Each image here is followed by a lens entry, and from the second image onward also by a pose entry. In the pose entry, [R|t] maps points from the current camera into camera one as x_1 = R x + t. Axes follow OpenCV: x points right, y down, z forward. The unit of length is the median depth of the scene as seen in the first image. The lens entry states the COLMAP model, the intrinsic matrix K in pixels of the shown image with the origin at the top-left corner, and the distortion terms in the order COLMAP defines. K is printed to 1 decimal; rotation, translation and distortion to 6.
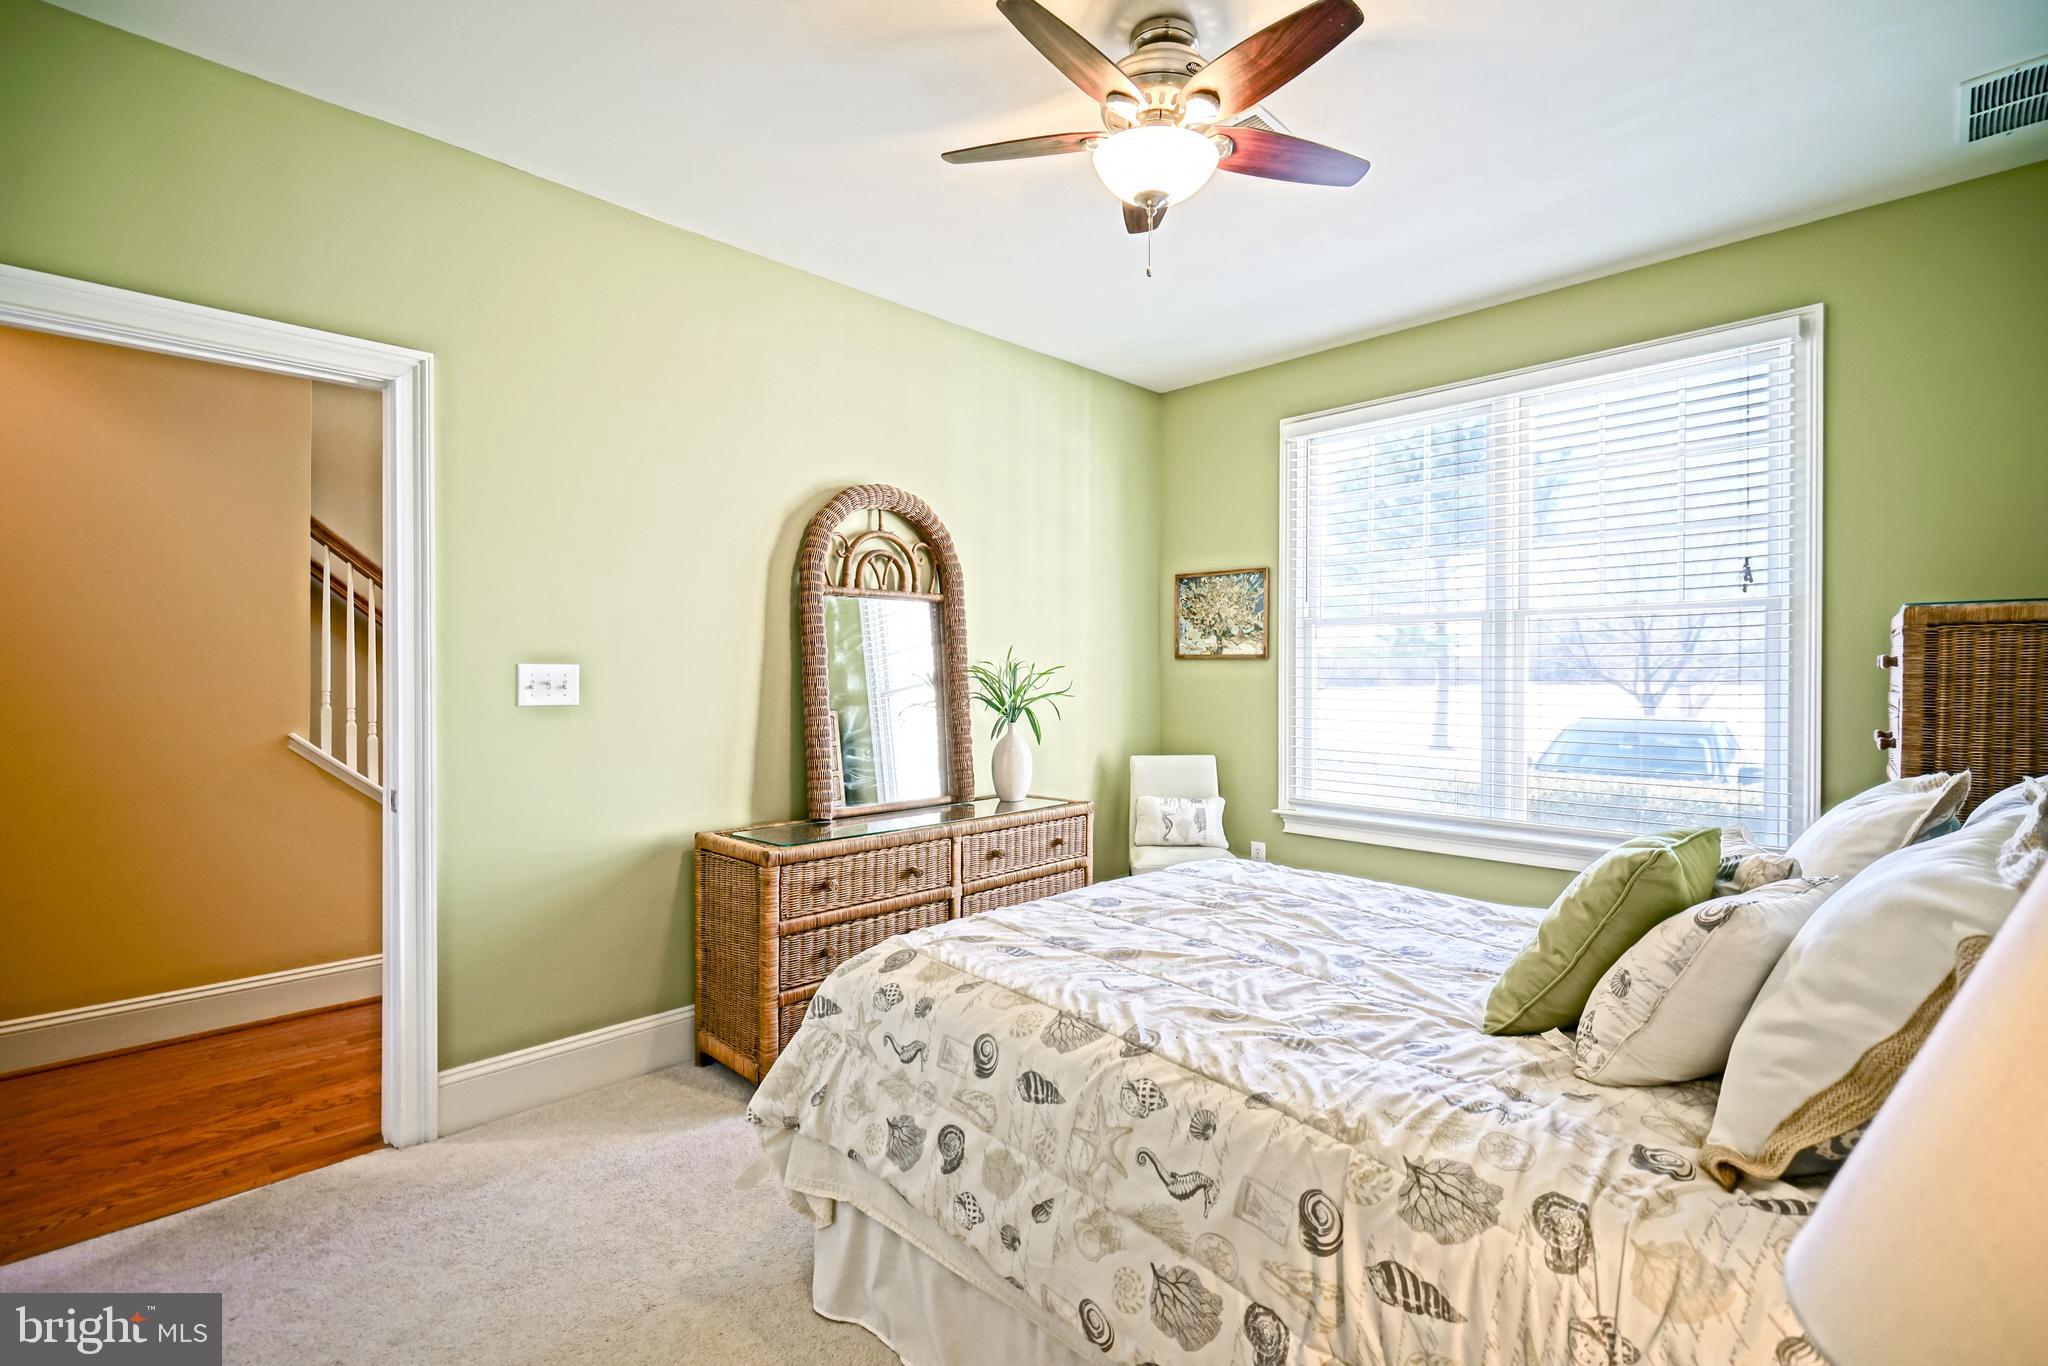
lens RADIAL K [[929.7, 0, 999.4], [0, 929.7, 679.3], [0, 0, 1]] dist [-0.001485, -0.000066]
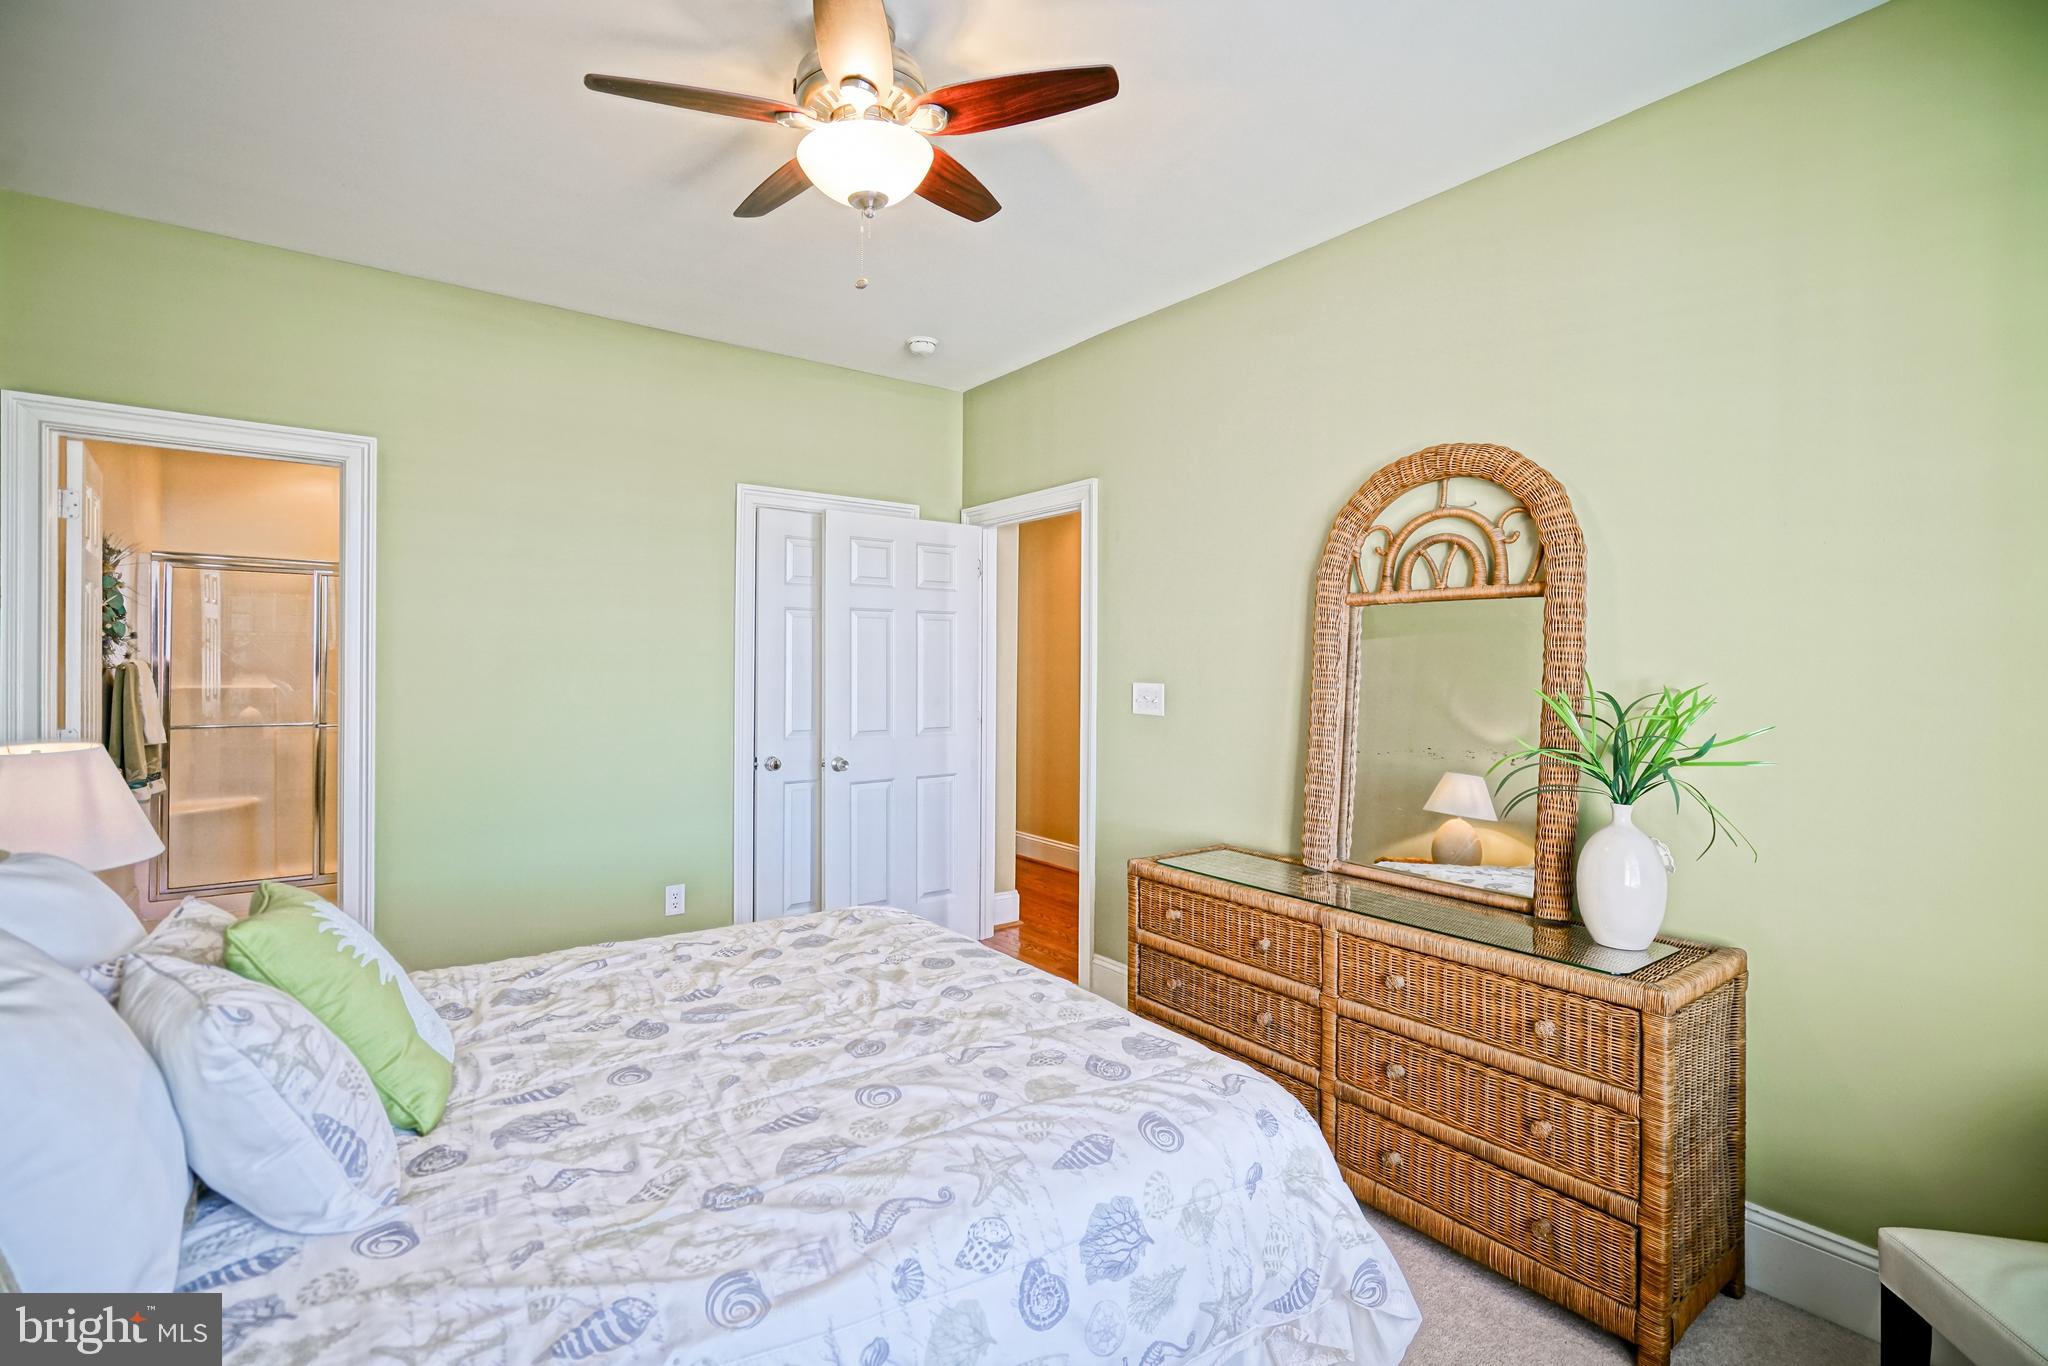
lens RADIAL K [[916.6, 0, 1024.2], [0, 916.6, 658.9], [0, 0, 1]] dist [0.000566, 0.000458]
pose [[-0.126714, -0.001435, -0.991938, 0.626050], [-0.013063, 0.999915, 0.000222, -0.036393], [0.991853, 0.012986, -0.126722, 0.756413]]
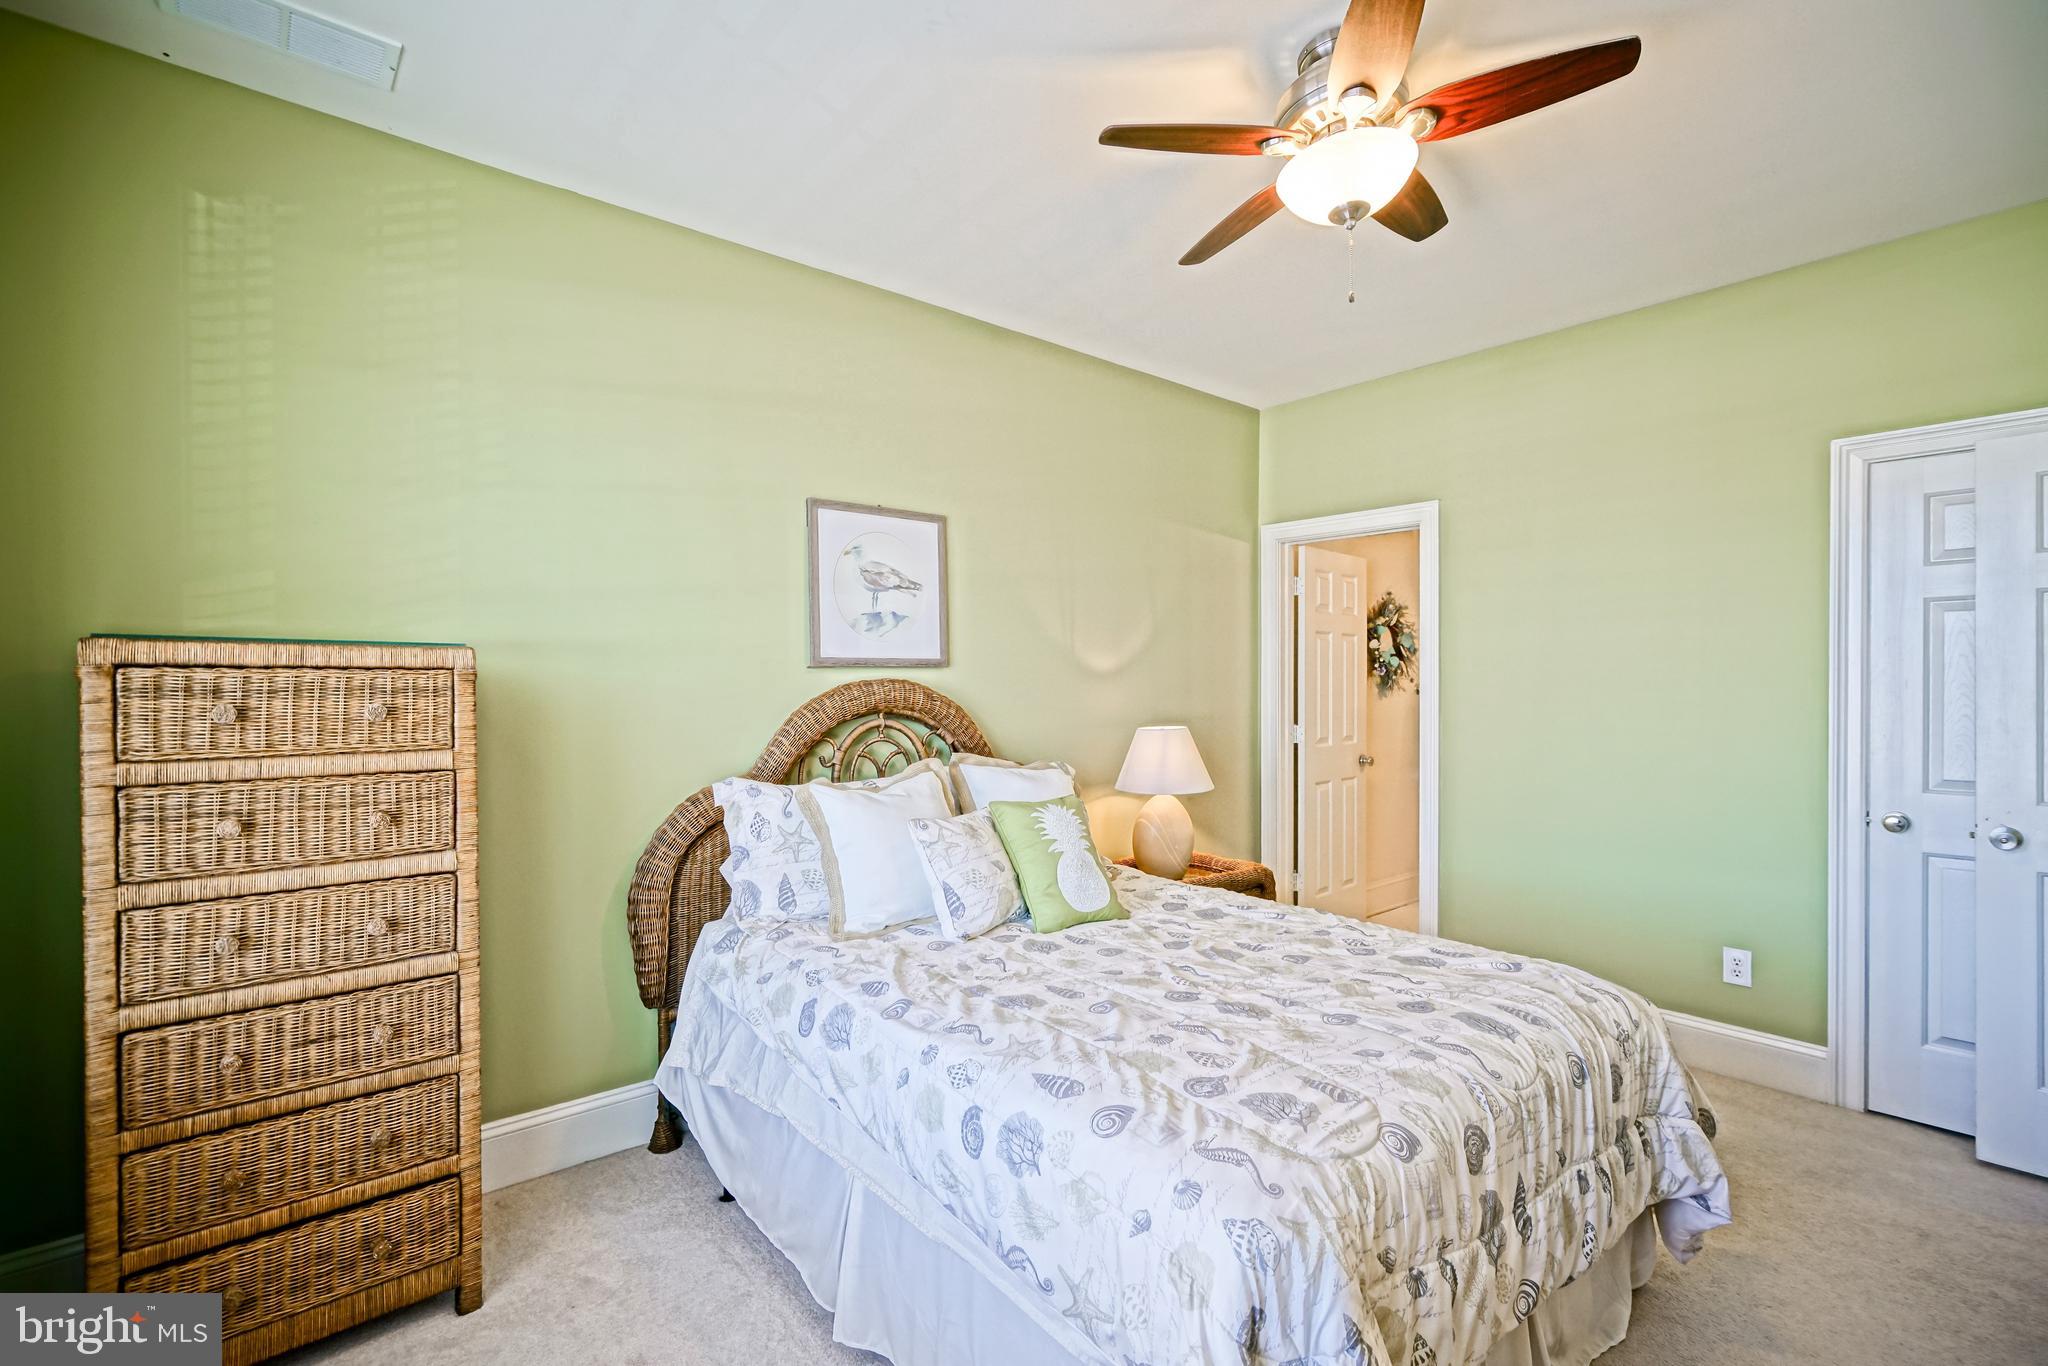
lens RADIAL K [[933.9, 0, 1002.0], [0, 933.9, 687.6], [0, 0, 1]] dist [-0.002382, -0.000118]
pose [[-0.997459, 0.002816, 0.071184, 0.263985], [0.003409, 0.999960, 0.008211, -0.029340], [-0.071158, 0.008432, -0.997429, 1.162687]]
